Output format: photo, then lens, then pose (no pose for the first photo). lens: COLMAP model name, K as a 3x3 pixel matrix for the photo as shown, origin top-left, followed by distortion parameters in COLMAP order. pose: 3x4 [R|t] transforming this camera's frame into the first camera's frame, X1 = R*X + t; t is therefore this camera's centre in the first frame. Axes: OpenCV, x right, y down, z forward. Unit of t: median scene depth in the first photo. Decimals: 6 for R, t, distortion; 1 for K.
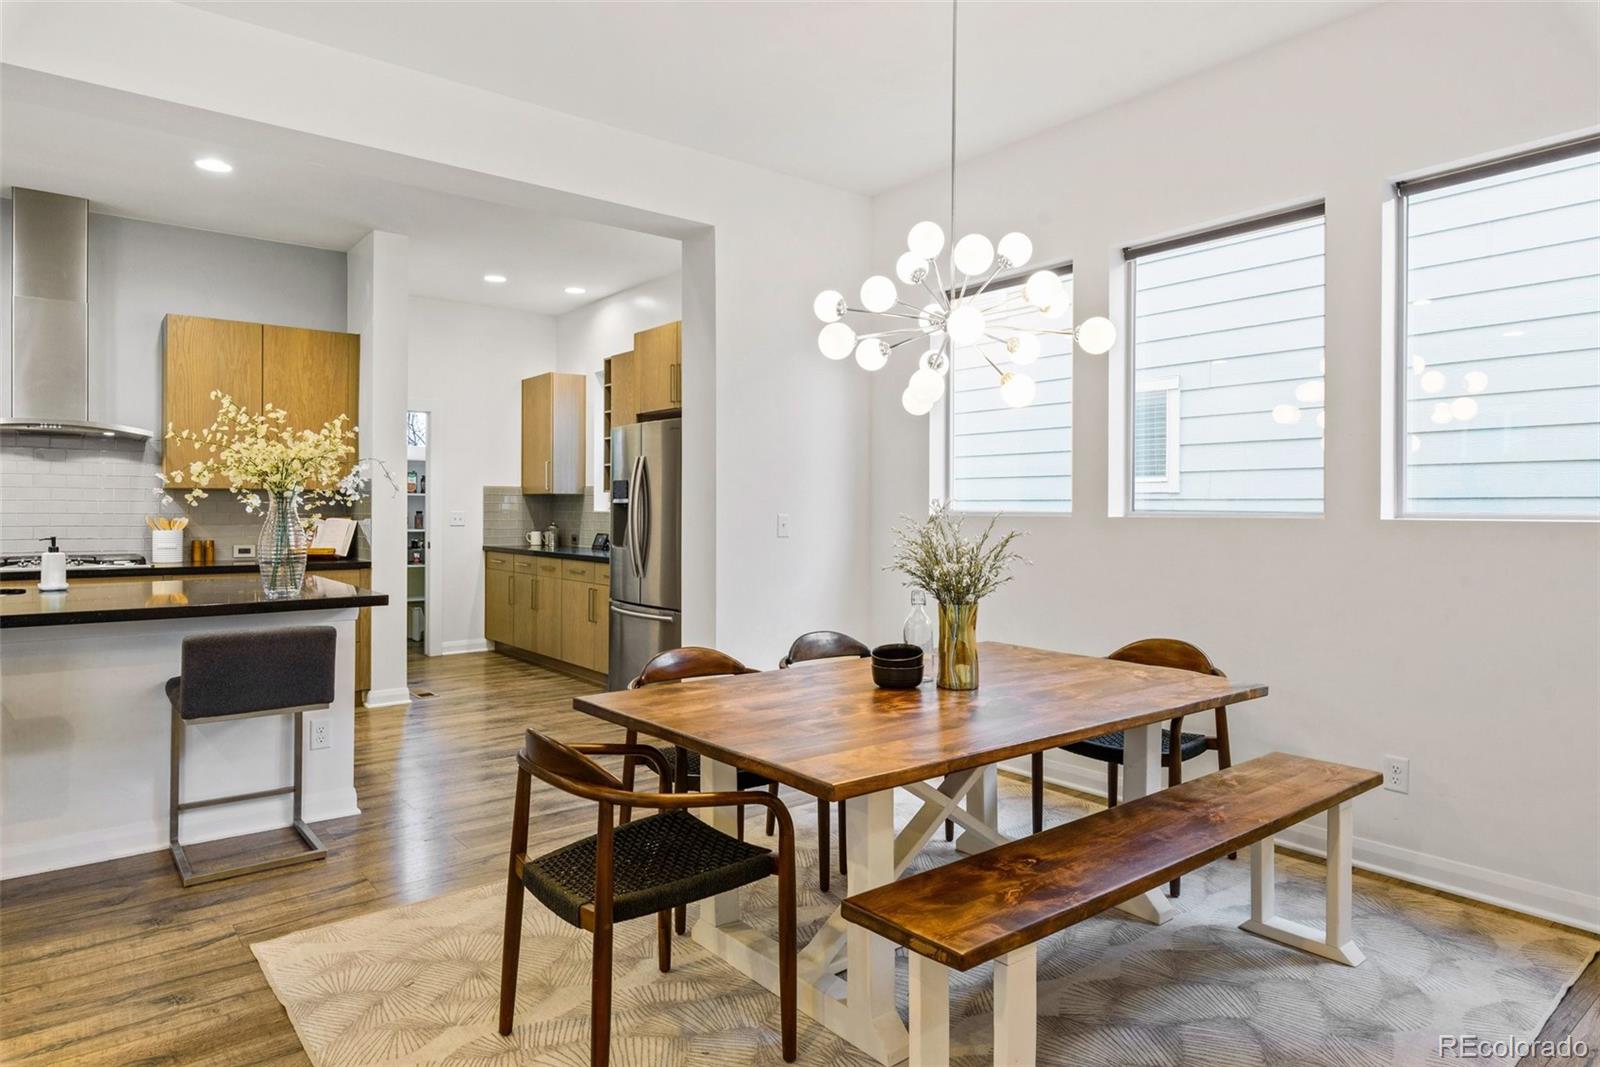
lens RADIAL K [[947.8, 0, 799.4], [0, 947.8, 507.9], [0, 0, 1]] dist [-0.004274, -0.000401]
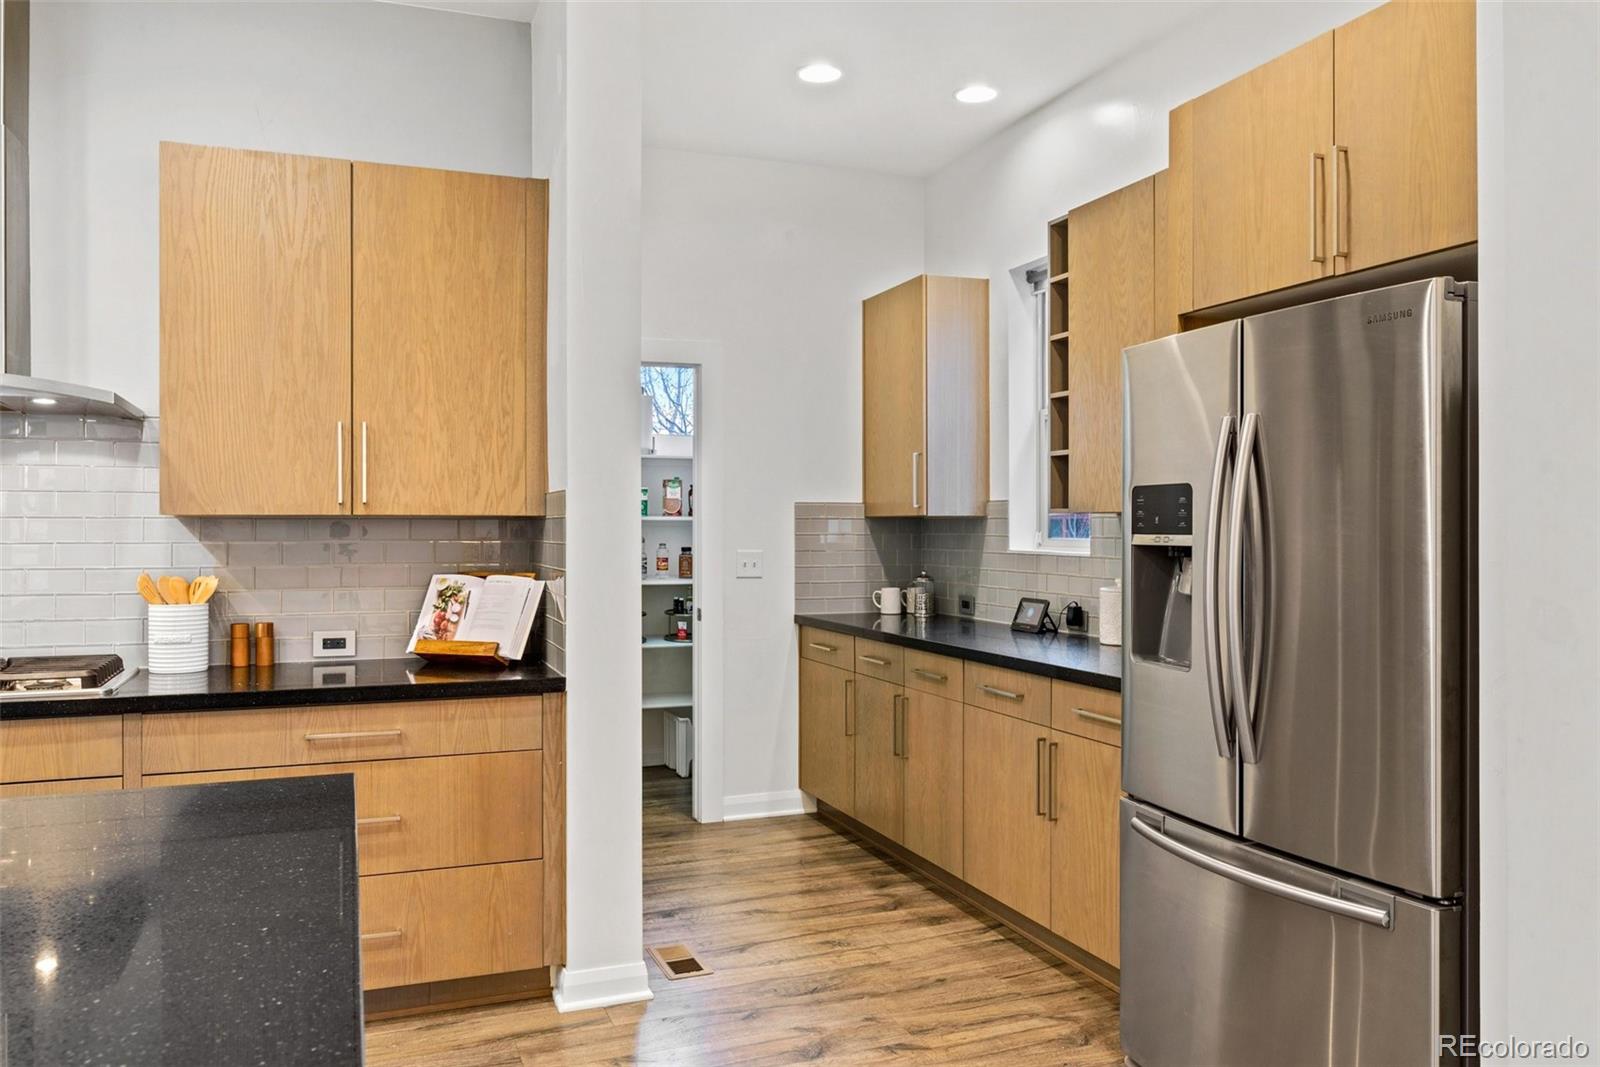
lens RADIAL K [[1158.6, 0, 800.0], [0, 1158.6, 532.2], [0, 0, 1]] dist [0.003585, 0.000852]
pose [[0.954776, -0.002950, -0.297312, -0.152795], [0.005024, 0.999968, 0.006212, -0.011499], [0.297284, -0.007425, 0.954760, 0.422973]]
